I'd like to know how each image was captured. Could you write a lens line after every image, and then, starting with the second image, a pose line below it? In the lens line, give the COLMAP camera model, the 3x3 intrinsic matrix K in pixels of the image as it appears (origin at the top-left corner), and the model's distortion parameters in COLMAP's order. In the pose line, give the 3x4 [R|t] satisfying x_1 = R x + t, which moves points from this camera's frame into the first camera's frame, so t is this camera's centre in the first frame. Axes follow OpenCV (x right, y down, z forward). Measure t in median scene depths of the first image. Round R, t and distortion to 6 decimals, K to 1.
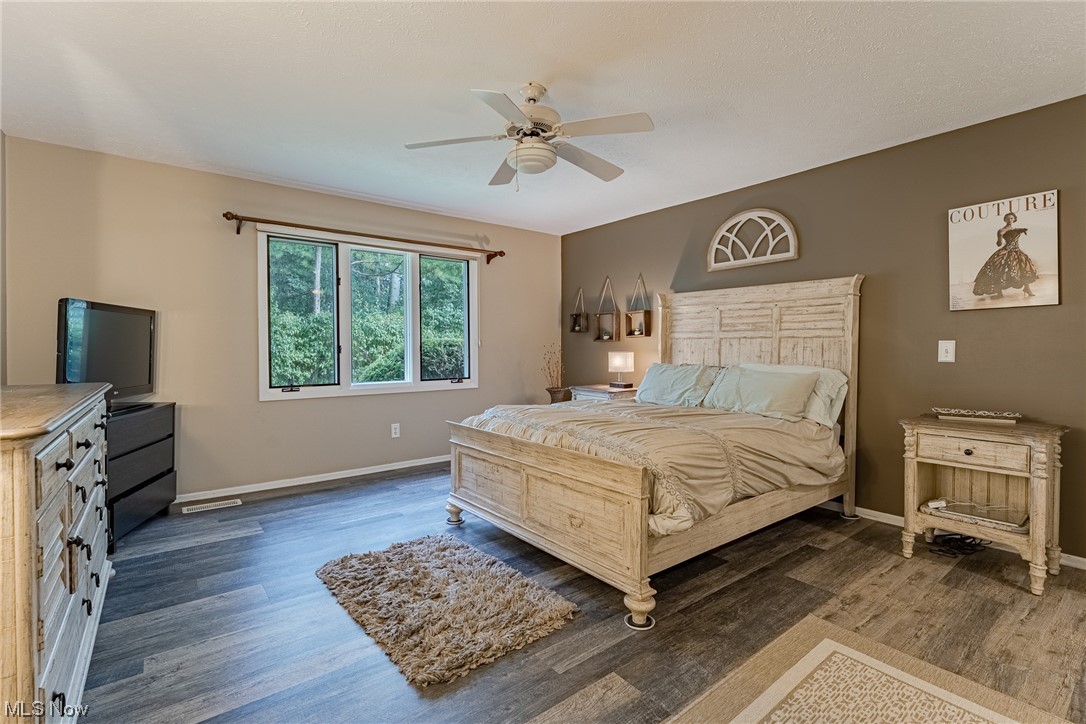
lens RADIAL K [[493.6, 0, 538.9], [0, 493.6, 355.4], [0, 0, 1]] dist [-0.001659, -0.000089]
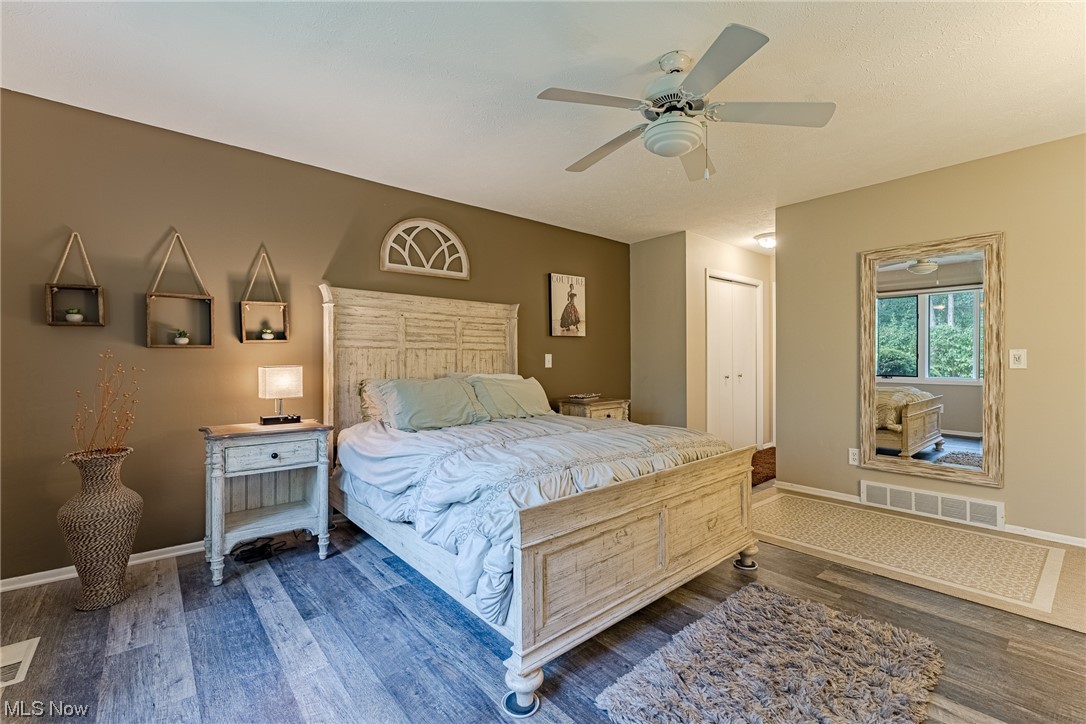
lens RADIAL K [[480.3, 0, 546.7], [0, 480.3, 358.1], [0, 0, 1]] dist [0.001177, 0.000600]
pose [[-0.059309, 0.001402, 0.998239, -0.564062], [0.018257, 0.999833, -0.000320, -0.013338], [-0.998073, 0.018206, -0.059325, 0.854528]]
